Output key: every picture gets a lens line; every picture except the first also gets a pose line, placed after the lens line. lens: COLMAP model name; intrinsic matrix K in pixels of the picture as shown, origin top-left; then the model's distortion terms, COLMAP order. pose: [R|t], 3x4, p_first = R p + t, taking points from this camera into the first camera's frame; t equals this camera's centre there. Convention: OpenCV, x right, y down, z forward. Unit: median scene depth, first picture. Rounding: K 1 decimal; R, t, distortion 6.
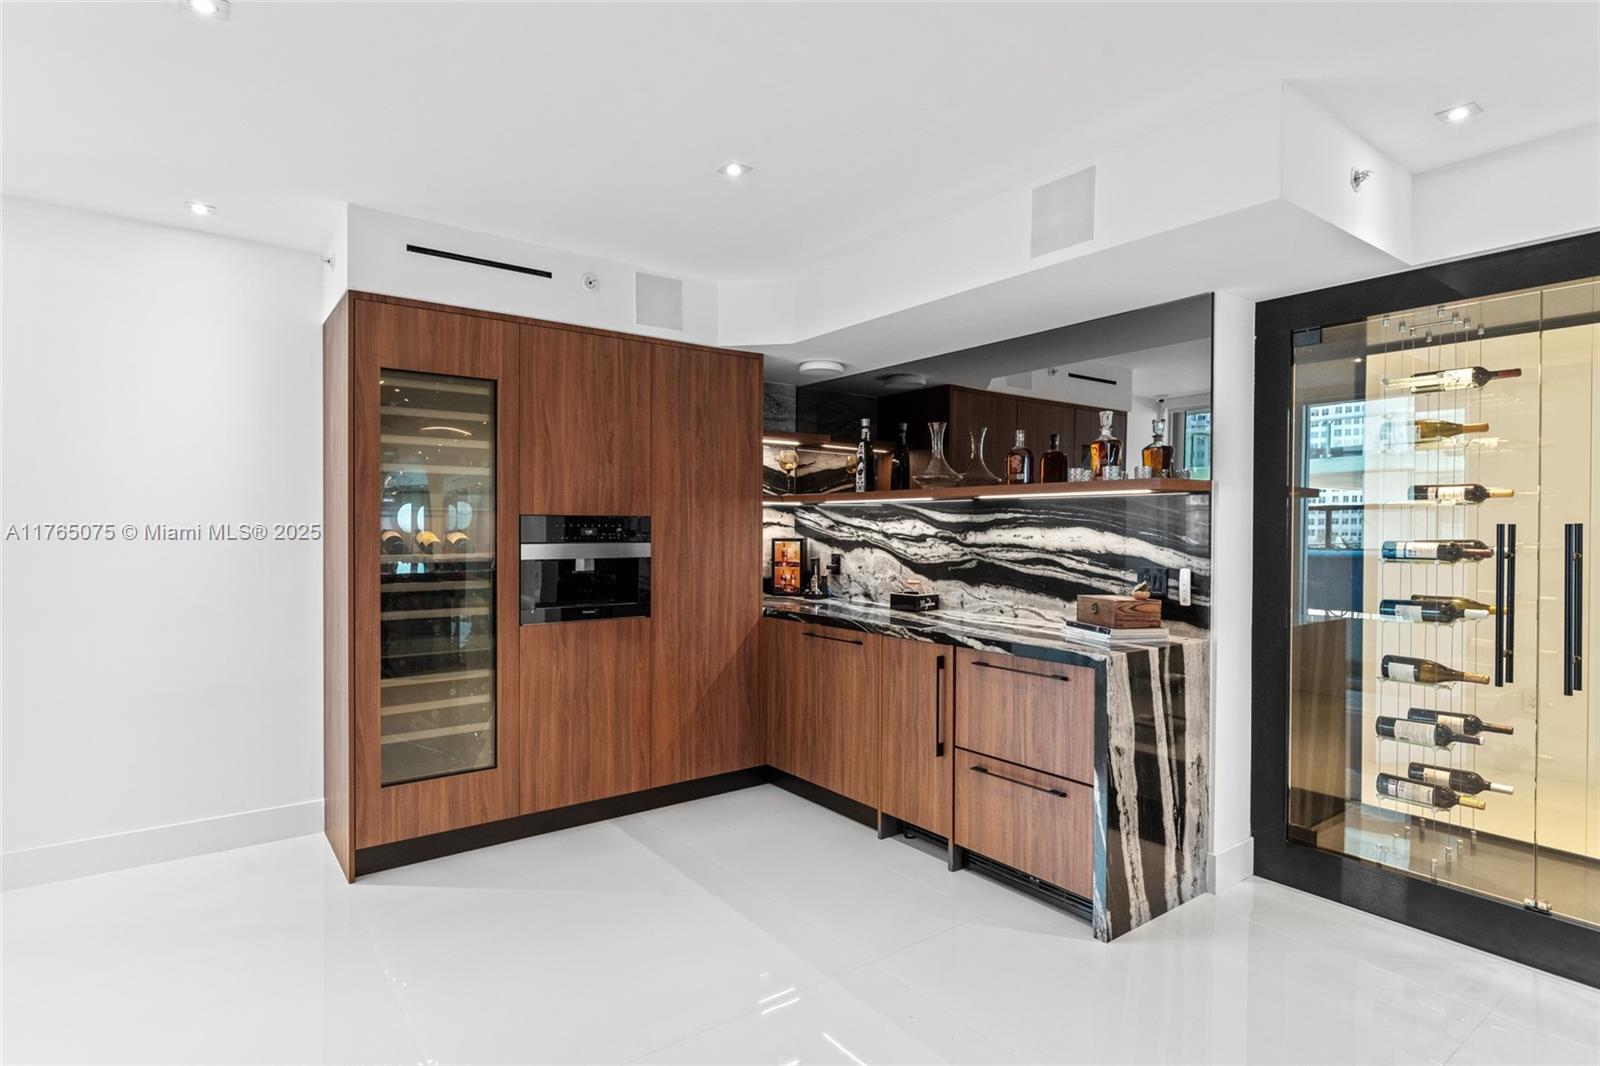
lens RADIAL K [[821.7, 0, 799.7], [0, 821.7, 534.1], [0, 0, 1]] dist [-0.000724, -0.001135]
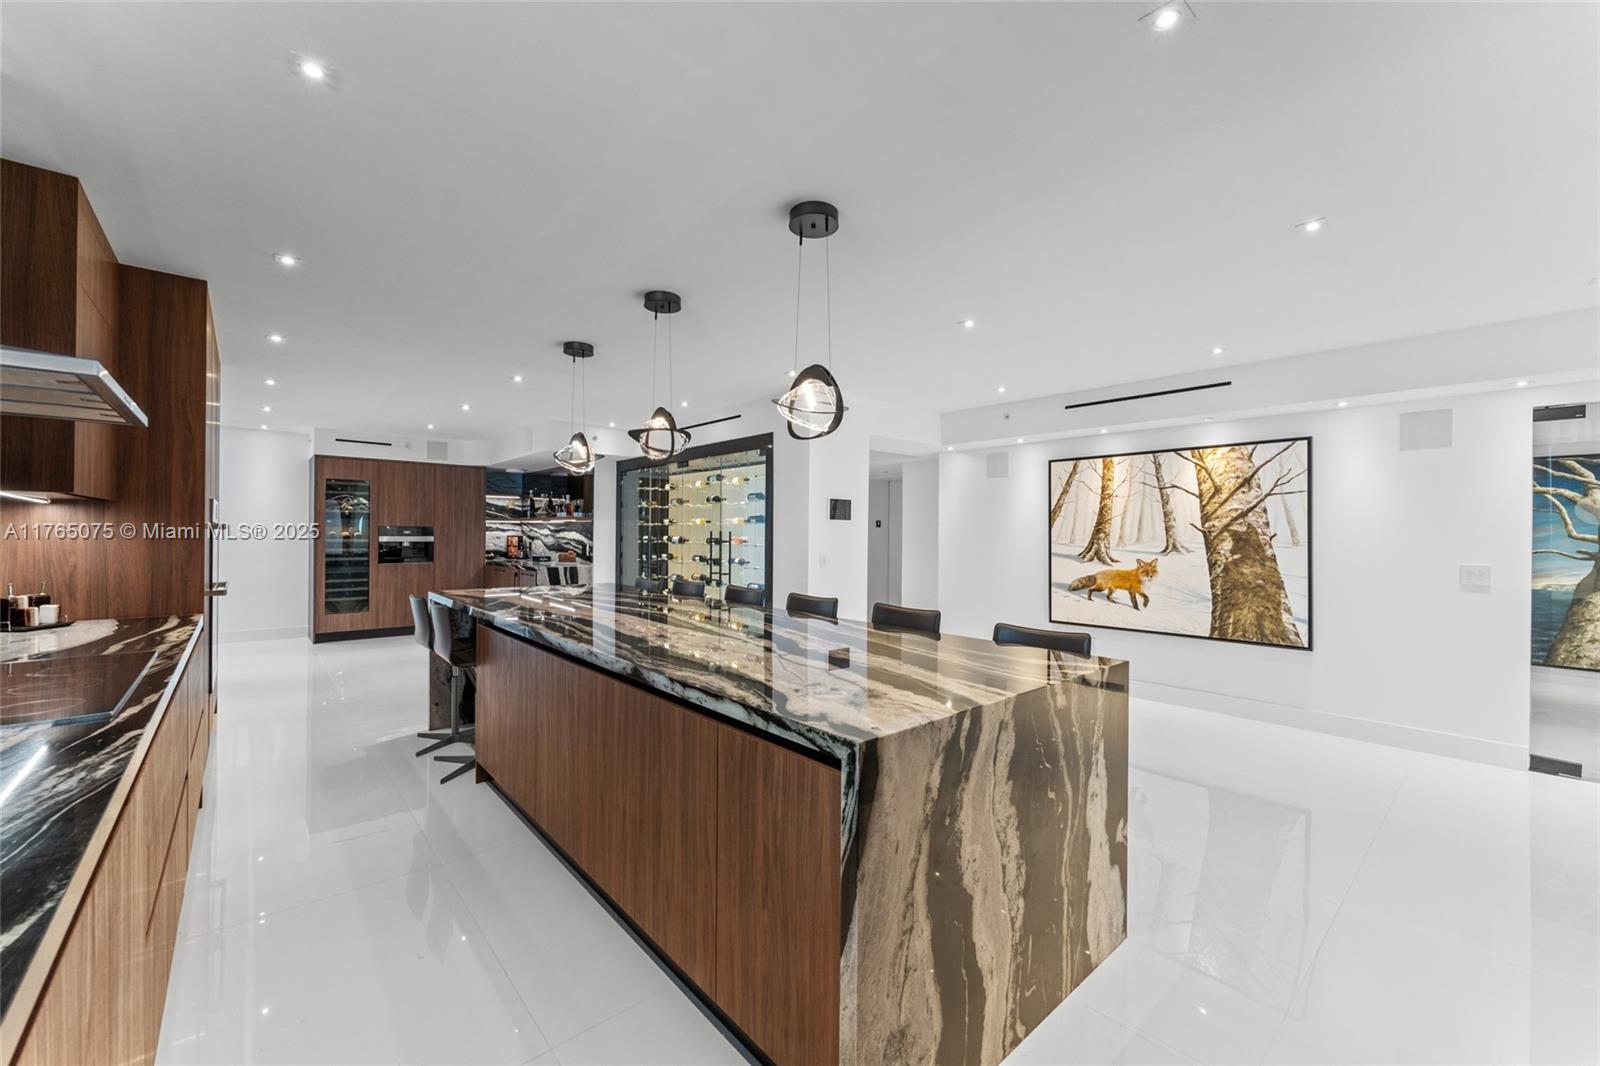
lens RADIAL K [[634.8, 0, 795.8], [0, 634.8, 532.9], [0, 0, 1]] dist [0.001700, -0.000076]
pose [[0.997258, 0.006047, 0.073753, 1.085451], [-0.005288, 0.999931, -0.010485, 0.018488], [-0.073811, 0.010066, 0.997221, -1.528754]]
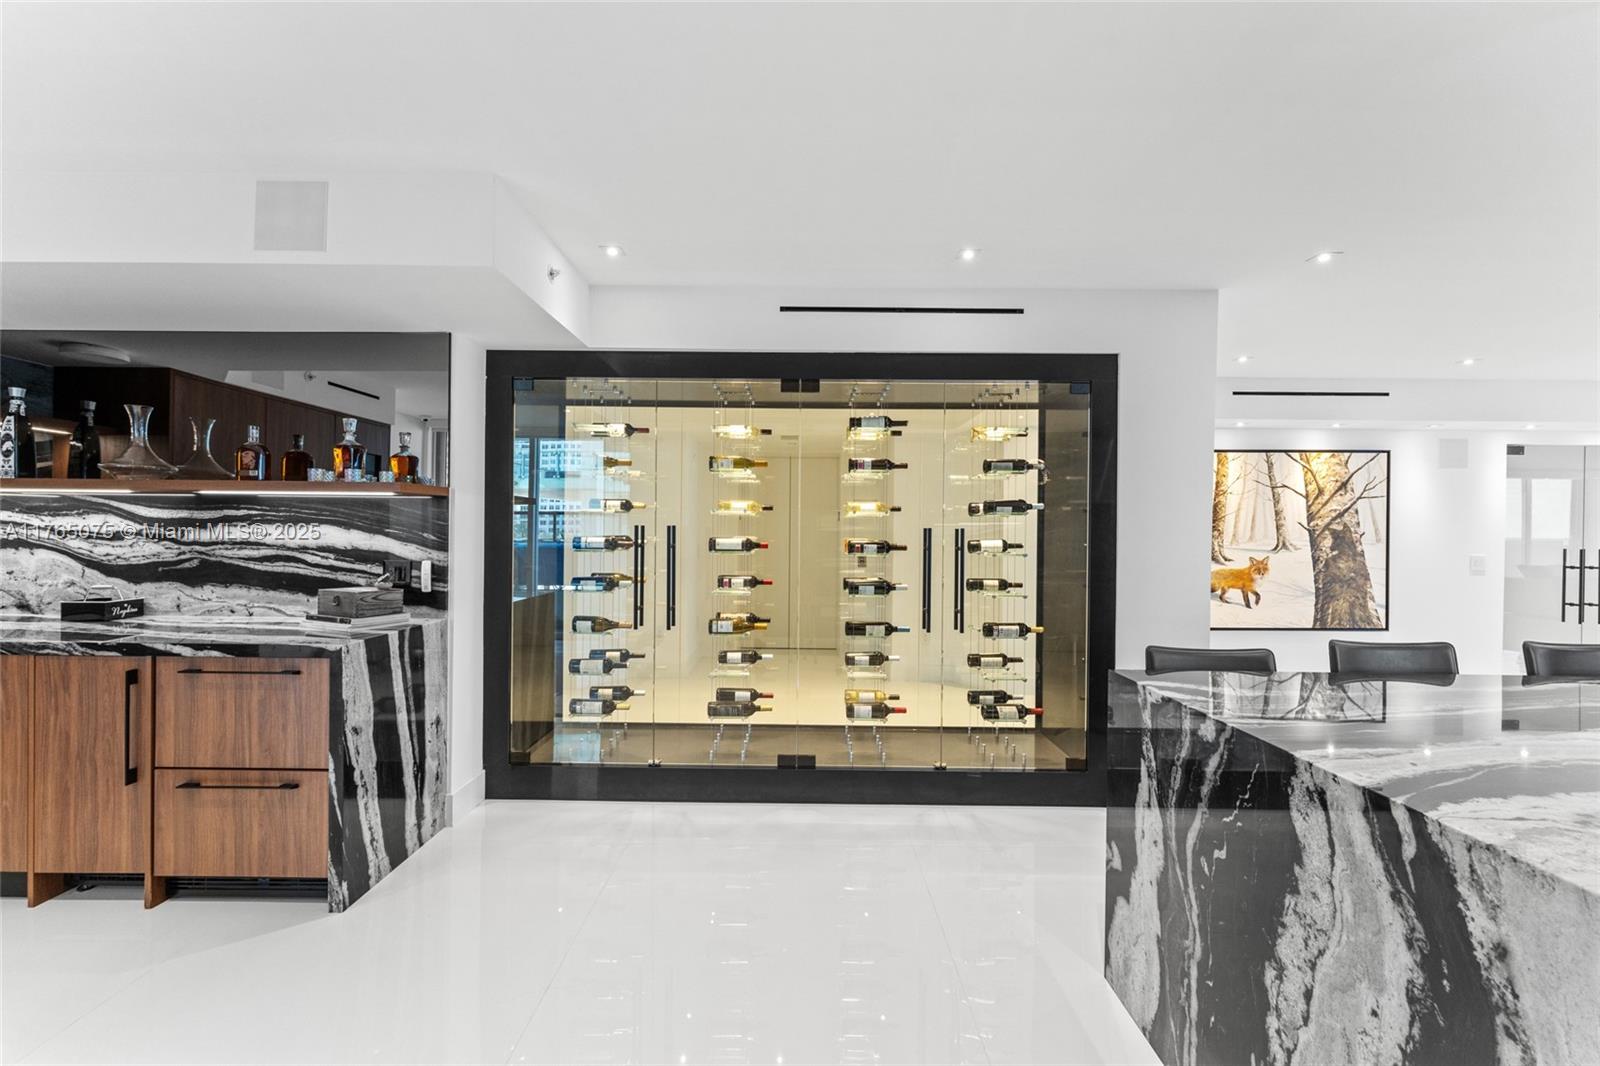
lens RADIAL K [[634.8, 0, 795.8], [0, 634.8, 532.9], [0, 0, 1]] dist [0.001700, -0.000076]
pose [[0.602544, -0.000720, 0.798085, 0.058305], [-0.001197, 0.999998, 0.001805, -0.000323], [-0.798085, -0.002043, 0.602542, 0.023313]]
